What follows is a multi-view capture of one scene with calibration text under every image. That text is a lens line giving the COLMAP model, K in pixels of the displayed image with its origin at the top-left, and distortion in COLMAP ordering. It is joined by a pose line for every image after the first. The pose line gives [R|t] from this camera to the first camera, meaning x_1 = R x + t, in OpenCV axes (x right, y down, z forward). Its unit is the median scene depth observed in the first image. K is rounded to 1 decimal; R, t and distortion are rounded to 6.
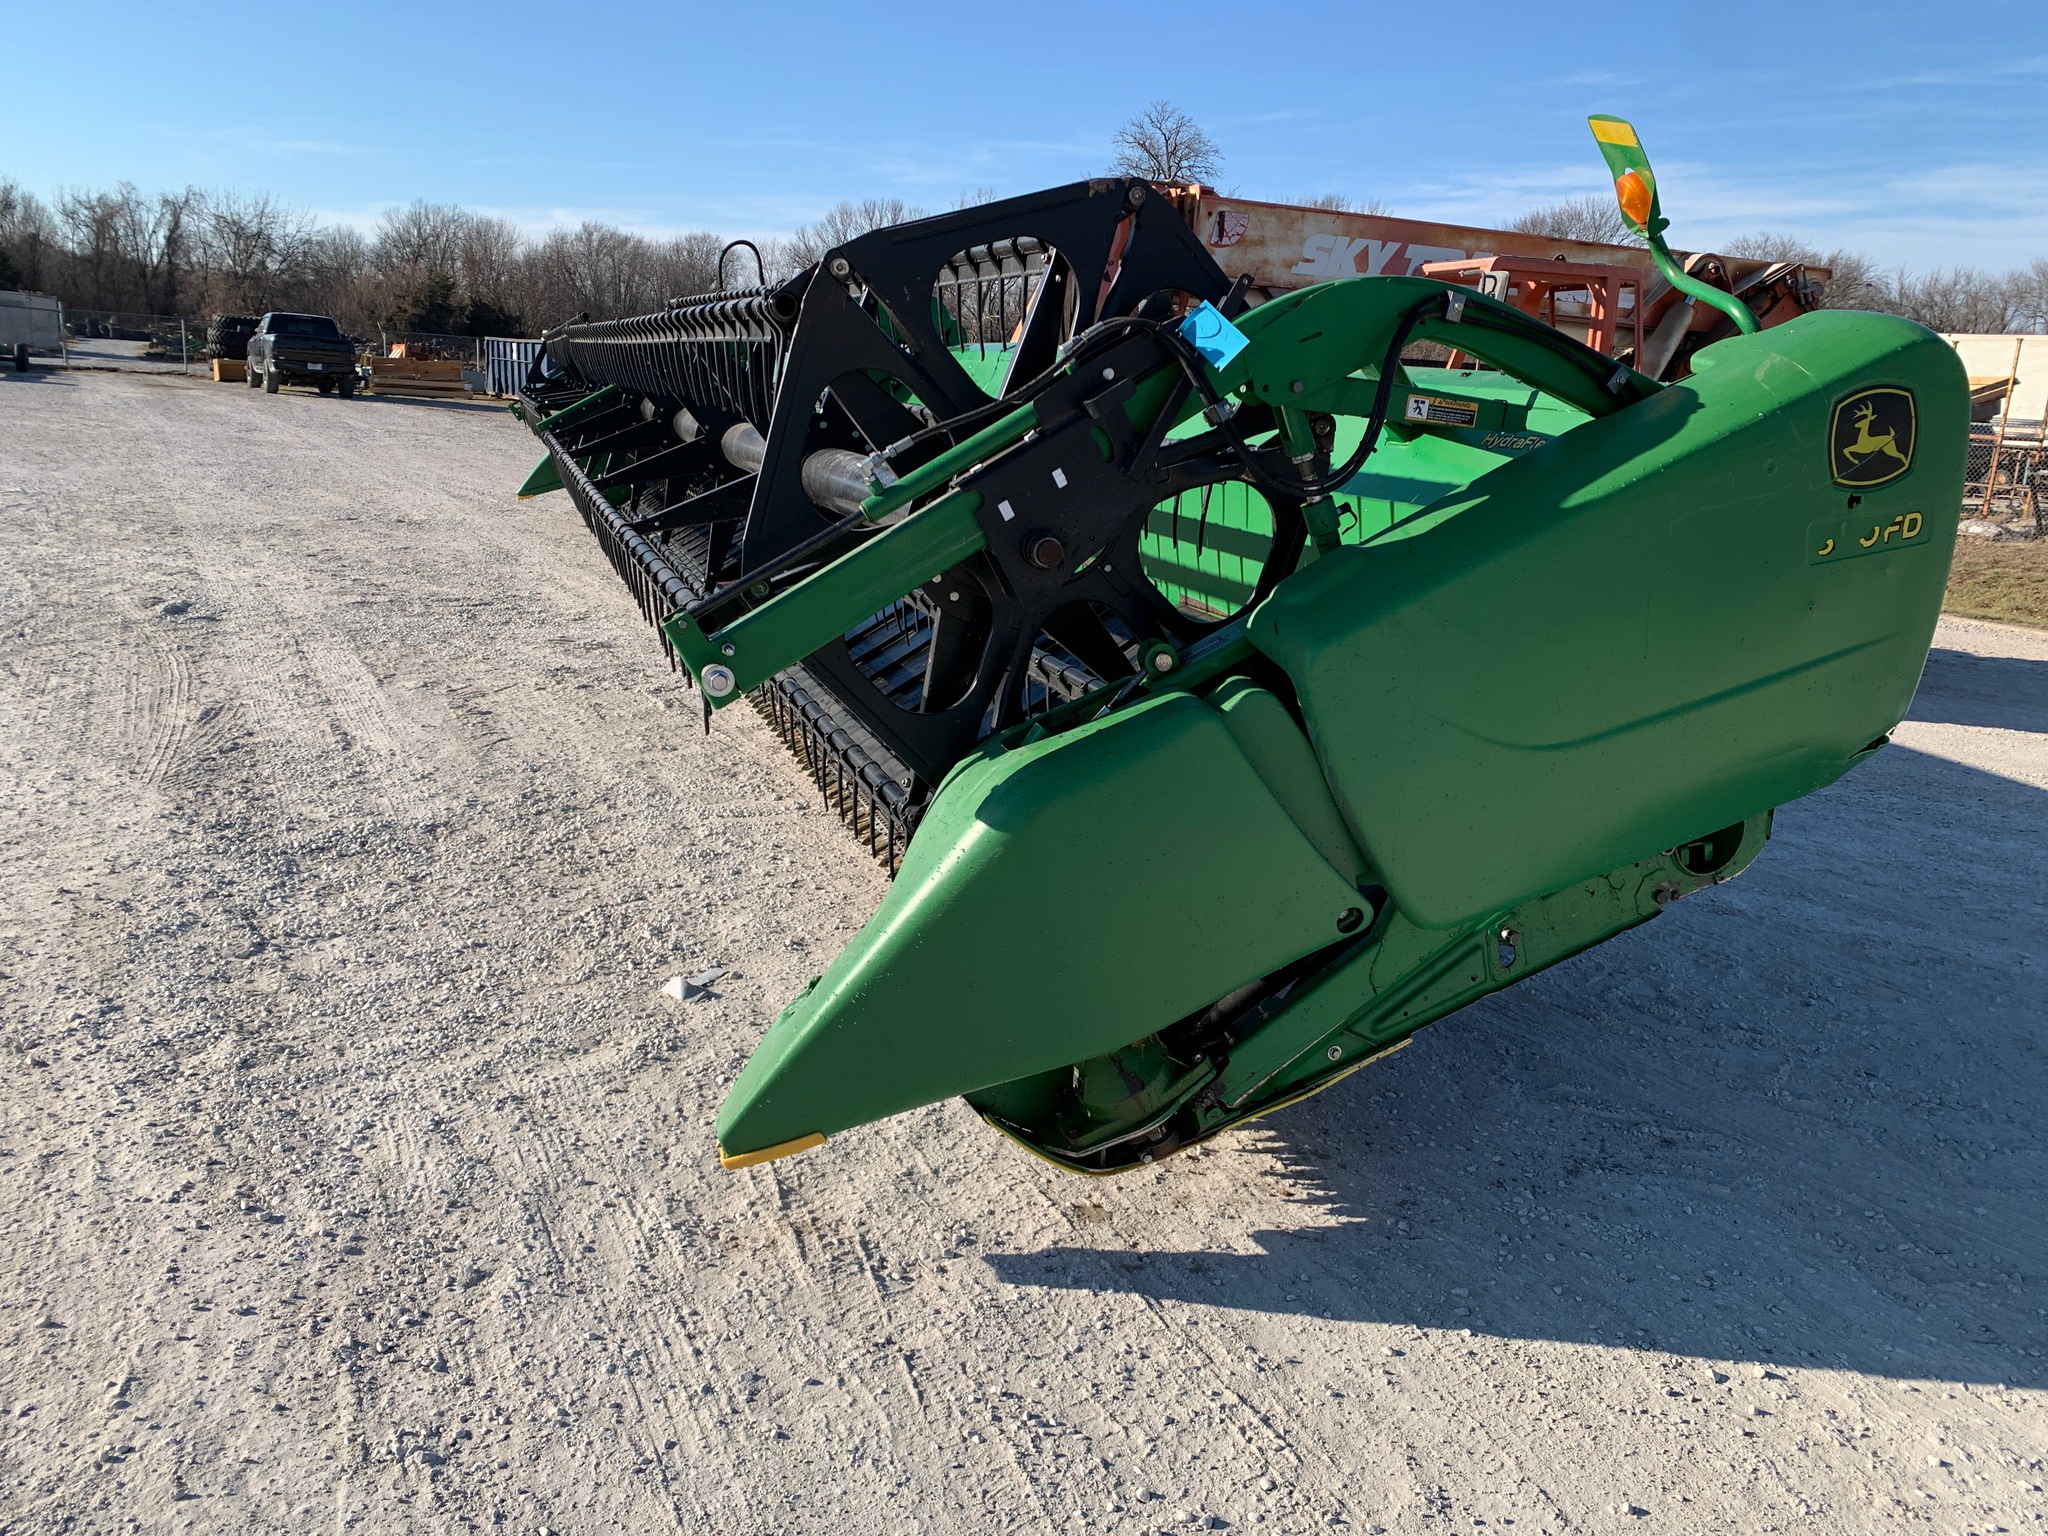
lens RADIAL K [[1546.6, 0, 1020.4], [0, 1546.6, 749.4], [0, 0, 1]] dist [0.034792, -0.034513]
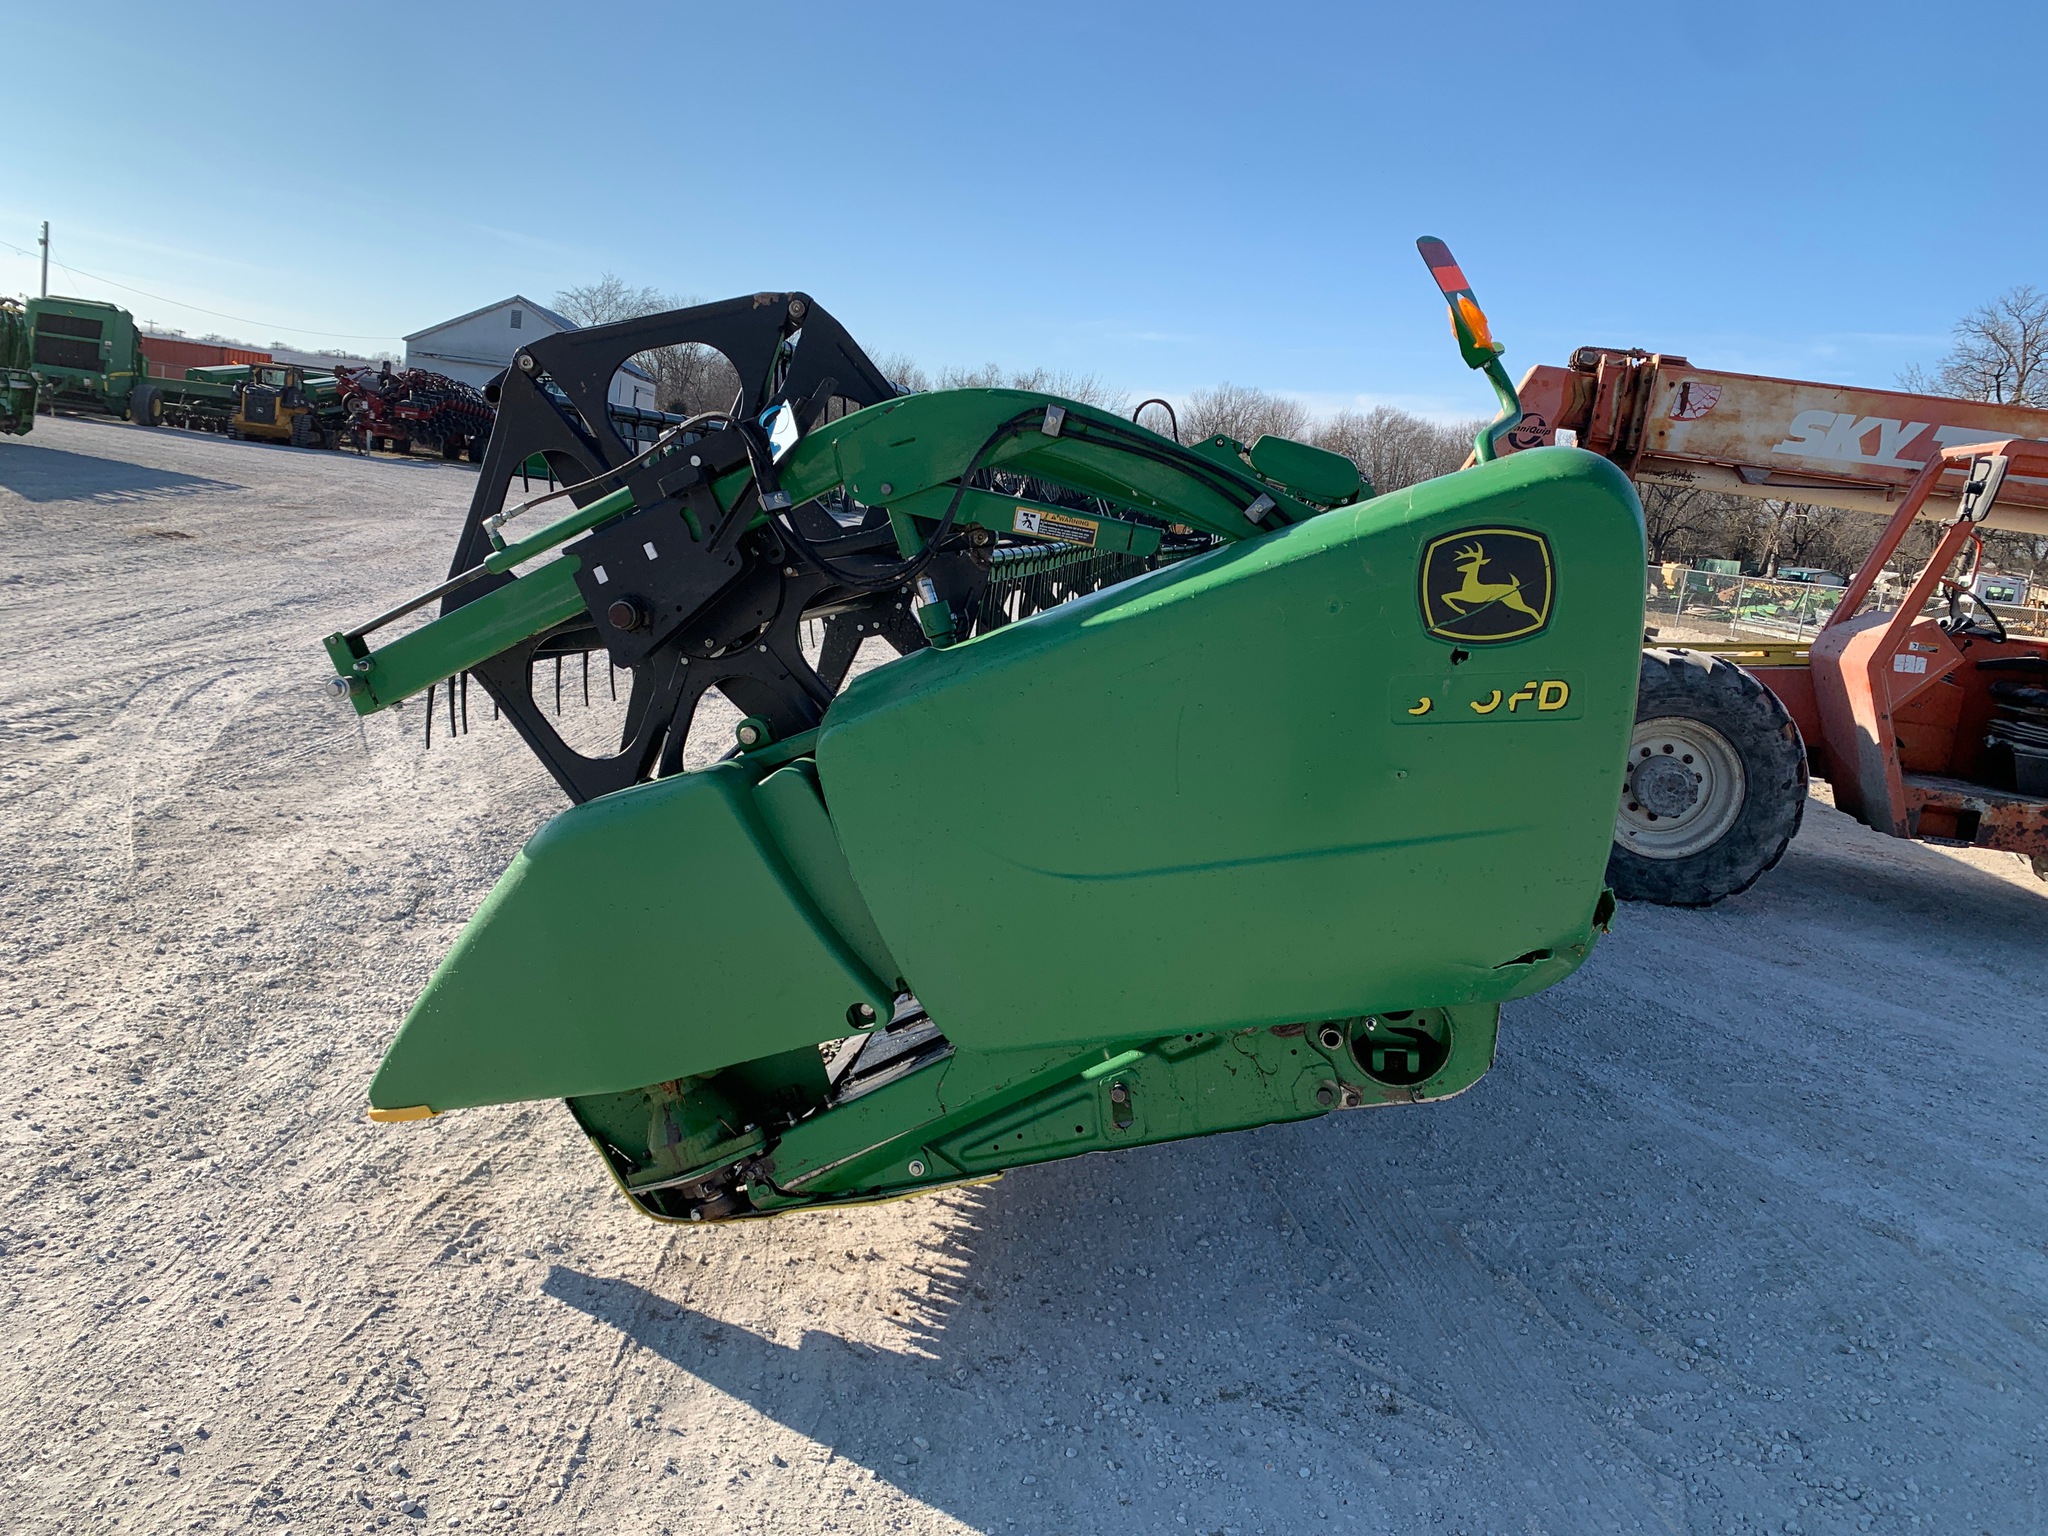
lens RADIAL K [[1546.6, 0, 1014.7], [0, 1546.6, 760.1], [0, 0, 1]] dist [0.034792, -0.034513]
pose [[0.882414, 0.131267, -0.451790, 0.690192], [-0.177498, 0.982210, -0.061302, -0.006916], [0.435706, 0.134286, 0.890015, 0.134448]]
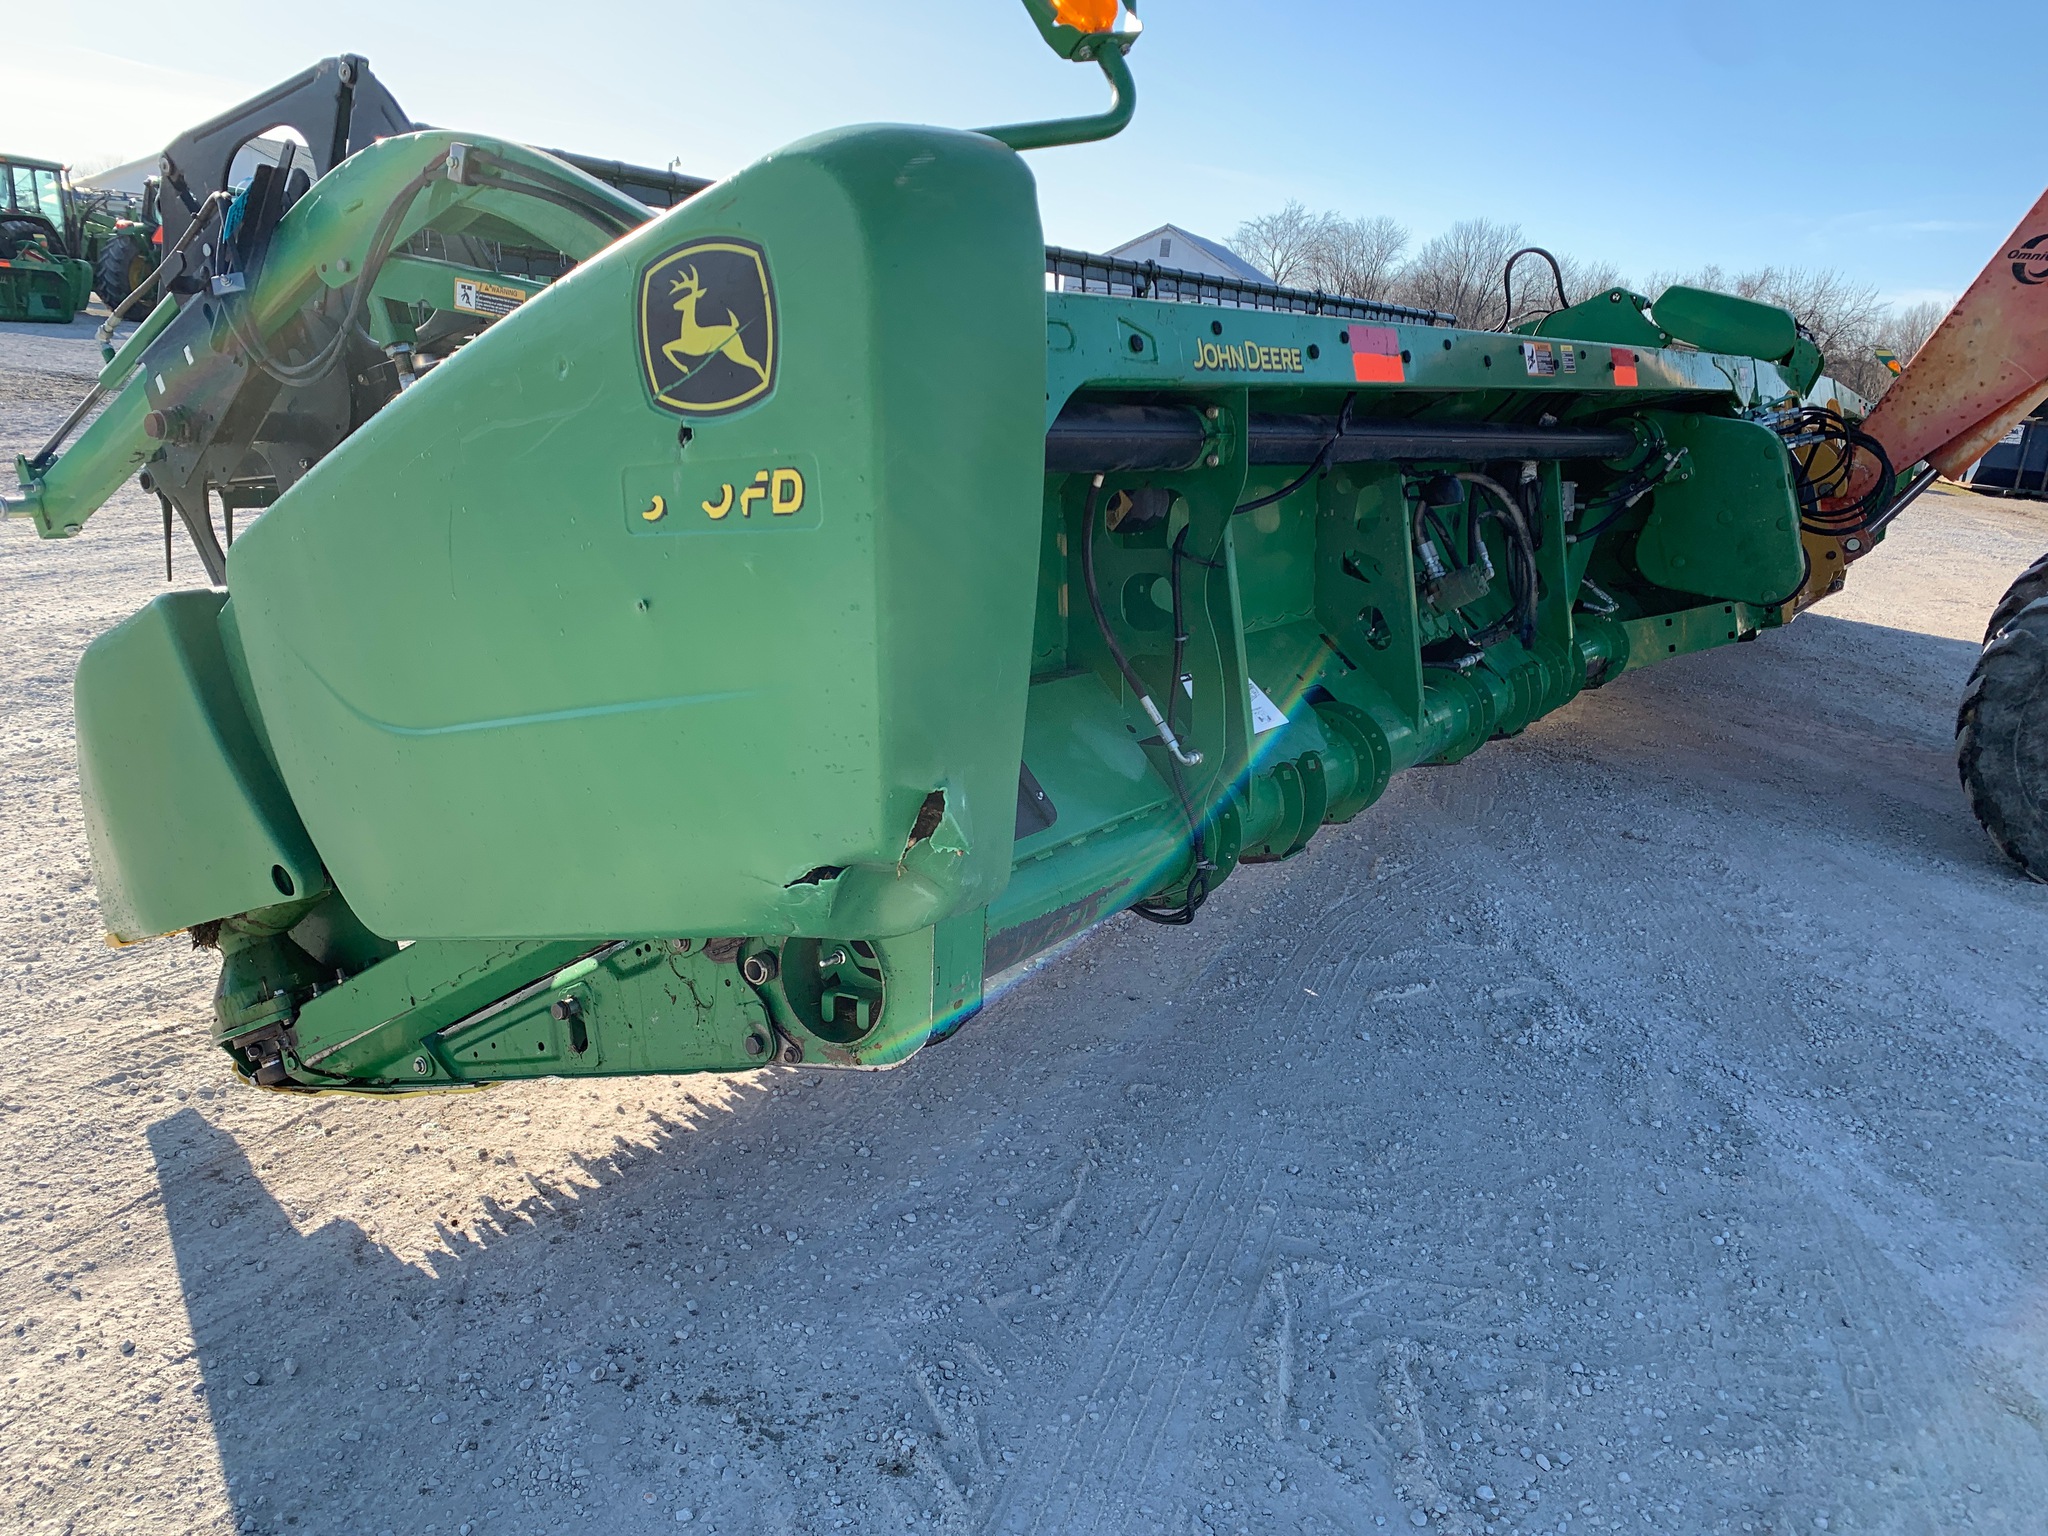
lens RADIAL K [[1546.6, 0, 1018.8], [0, 1546.6, 764.2], [0, 0, 1]] dist [0.034792, -0.034513]
pose [[0.608890, 0.207175, -0.765723, 1.062441], [-0.237580, 0.968610, 0.073148, -0.107563], [0.756841, 0.137382, 0.638997, 0.709827]]
